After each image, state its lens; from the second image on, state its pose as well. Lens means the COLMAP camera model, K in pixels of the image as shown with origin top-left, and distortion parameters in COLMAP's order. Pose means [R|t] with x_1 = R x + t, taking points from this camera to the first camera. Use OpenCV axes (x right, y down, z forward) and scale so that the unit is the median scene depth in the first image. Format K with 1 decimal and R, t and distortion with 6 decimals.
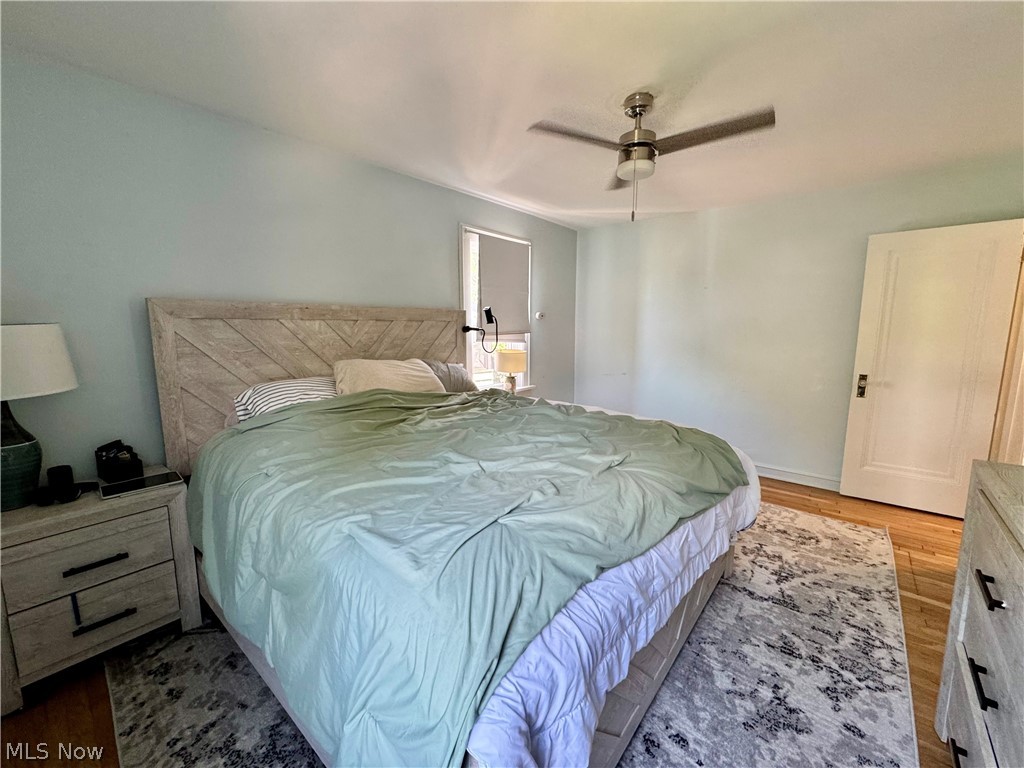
lens RADIAL K [[410.3, 0, 511.5], [0, 410.3, 382.6], [0, 0, 1]] dist [-0.003744, 0.001177]
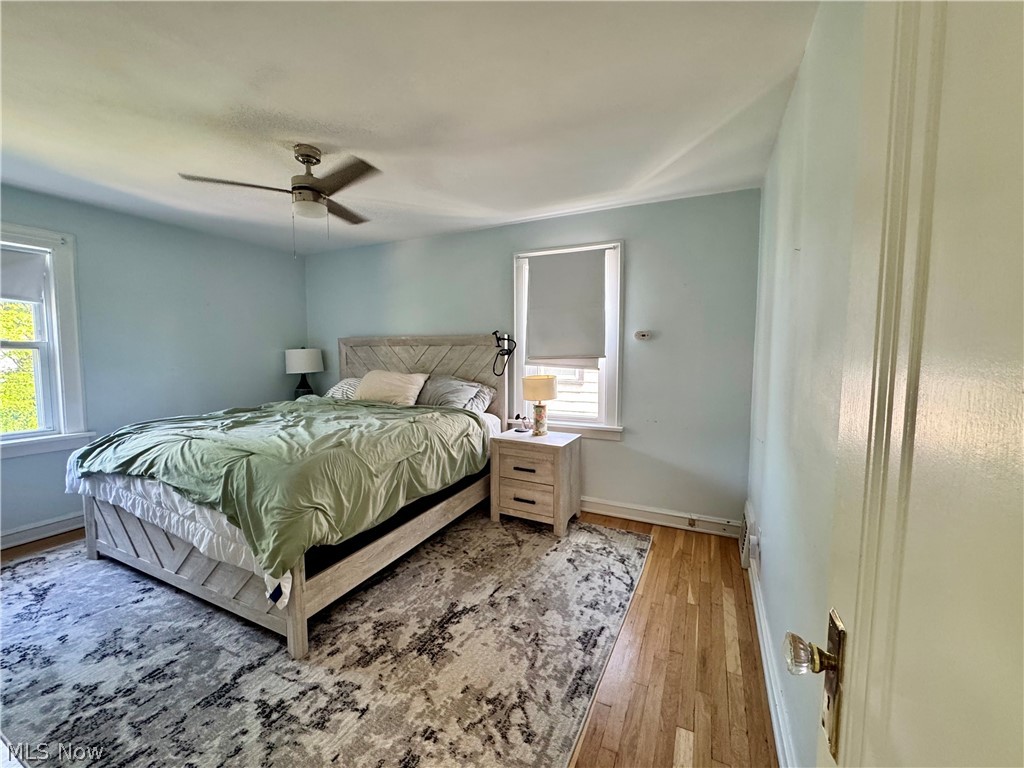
lens RADIAL K [[410.3, 0, 511.1], [0, 410.3, 384.4], [0, 0, 1]] dist [-0.003744, 0.001177]
pose [[0.252524, 0.075721, -0.964623, 1.665979], [-0.135841, 0.989834, 0.042139, -0.176098], [0.958008, 0.120394, 0.260243, 1.381426]]
